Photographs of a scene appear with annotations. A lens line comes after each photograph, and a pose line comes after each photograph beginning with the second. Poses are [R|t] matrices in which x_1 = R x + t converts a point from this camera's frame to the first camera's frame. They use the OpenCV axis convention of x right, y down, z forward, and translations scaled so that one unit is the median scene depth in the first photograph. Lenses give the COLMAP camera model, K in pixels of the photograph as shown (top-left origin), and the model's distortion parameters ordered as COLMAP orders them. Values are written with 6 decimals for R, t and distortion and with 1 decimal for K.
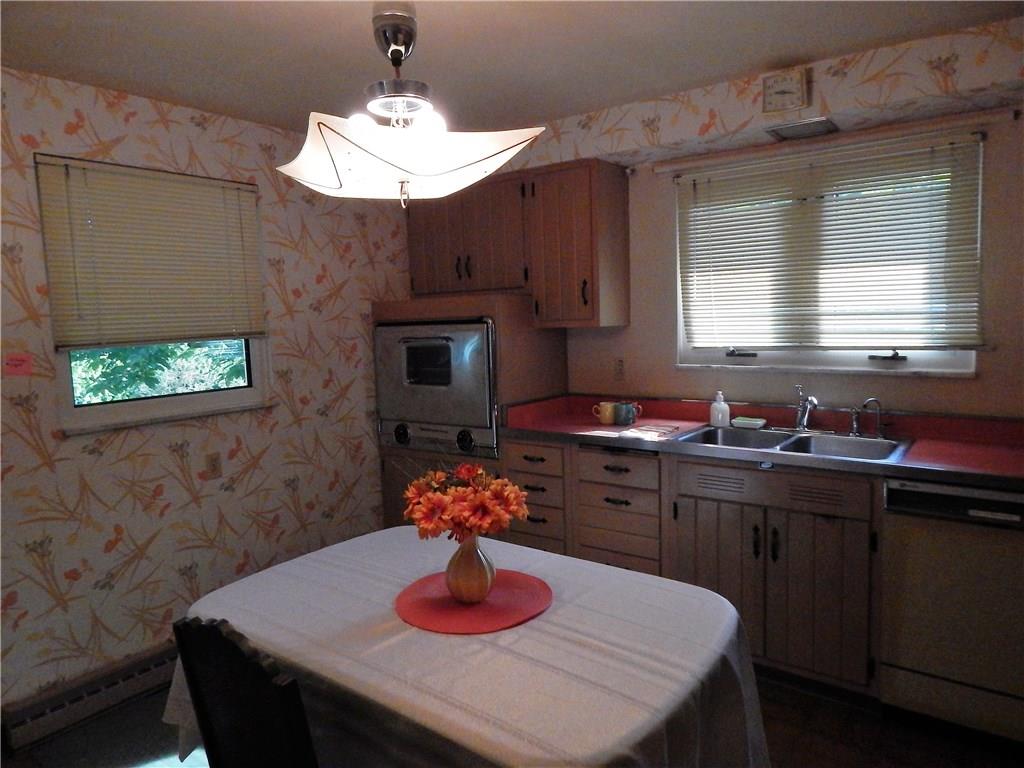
lens RADIAL K [[687.5, 0, 510.8], [0, 687.5, 386.5], [0, 0, 1]] dist [-0.011867, -0.001760]
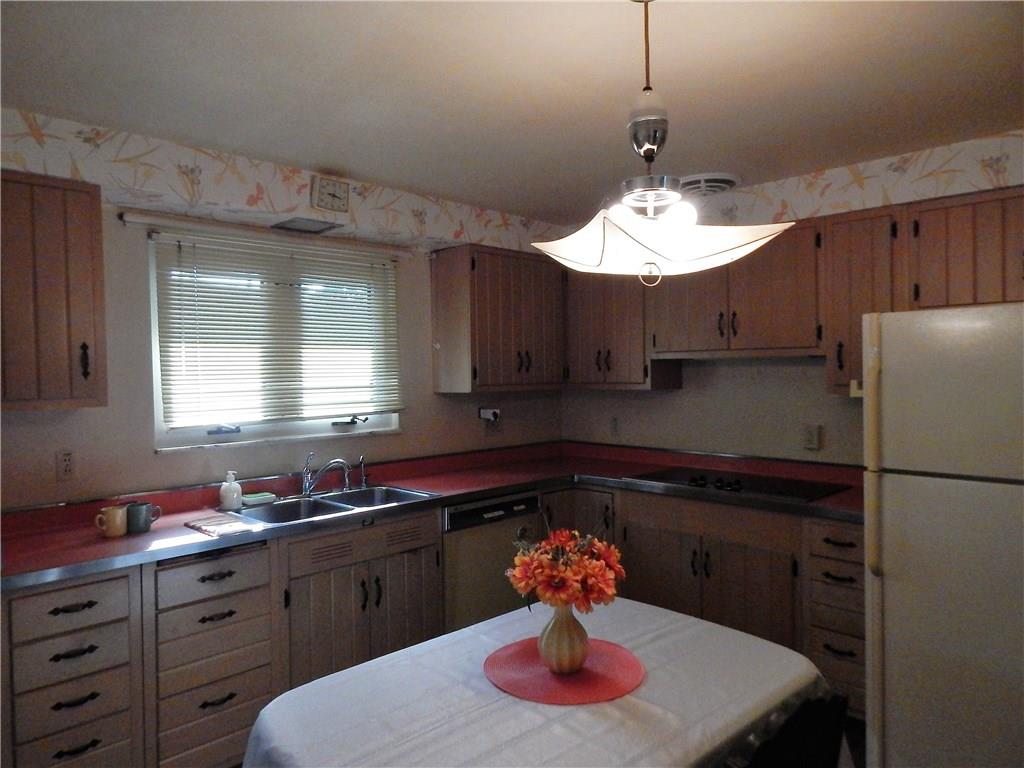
lens RADIAL K [[687.5, 0, 510.0], [0, 687.5, 380.9], [0, 0, 1]] dist [-0.011867, -0.001760]
pose [[0.136407, 0.008618, 0.990615, -0.611822], [0.115253, 0.993034, -0.024509, -0.051518], [-0.983926, 0.117515, 0.134463, 0.517065]]
